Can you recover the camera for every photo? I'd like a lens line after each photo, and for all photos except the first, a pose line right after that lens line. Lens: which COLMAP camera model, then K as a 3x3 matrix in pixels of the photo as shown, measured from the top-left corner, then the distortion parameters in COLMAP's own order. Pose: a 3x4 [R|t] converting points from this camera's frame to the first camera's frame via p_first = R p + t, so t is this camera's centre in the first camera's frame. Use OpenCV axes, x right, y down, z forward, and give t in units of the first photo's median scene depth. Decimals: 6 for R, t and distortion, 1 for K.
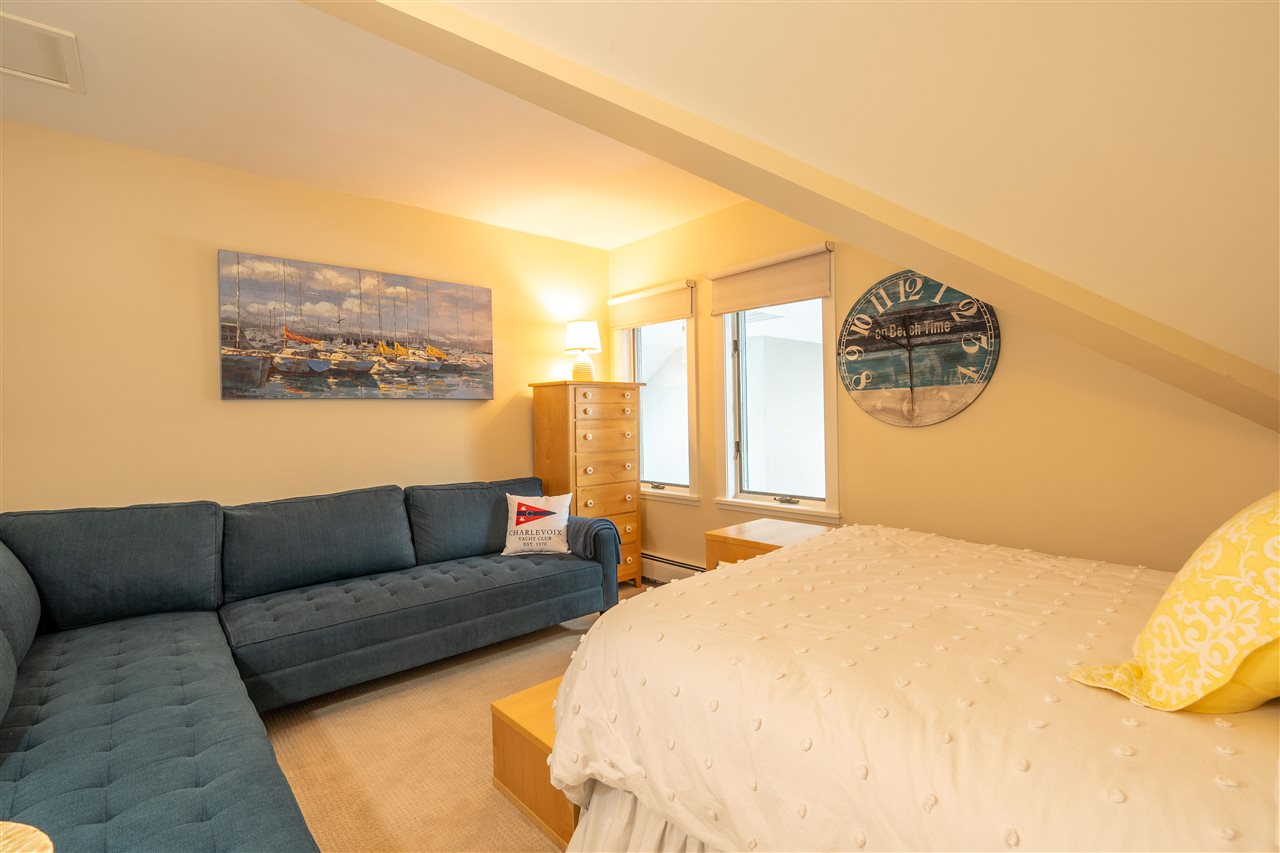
lens RADIAL K [[572.0, 0, 638.3], [0, 572.0, 423.2], [0, 0, 1]] dist [-0.011752, 0.003653]
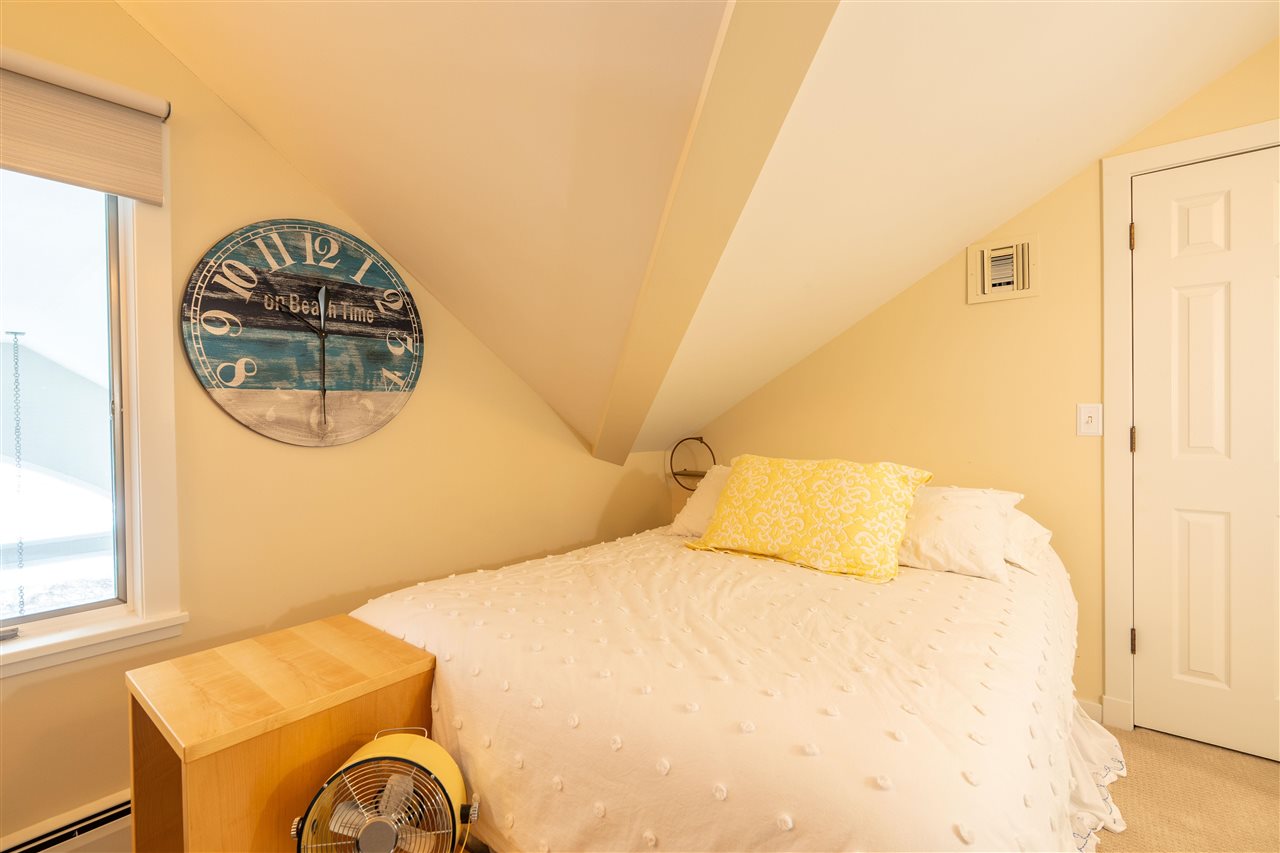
lens RADIAL K [[572.0, 0, 638.1], [0, 572.0, 423.3], [0, 0, 1]] dist [-0.011752, 0.003653]
pose [[-0.169287, 0.010621, 0.985510, -0.278281], [0.028011, 0.999590, -0.005961, -0.006913], [-0.985169, 0.026596, -0.169515, 0.736723]]
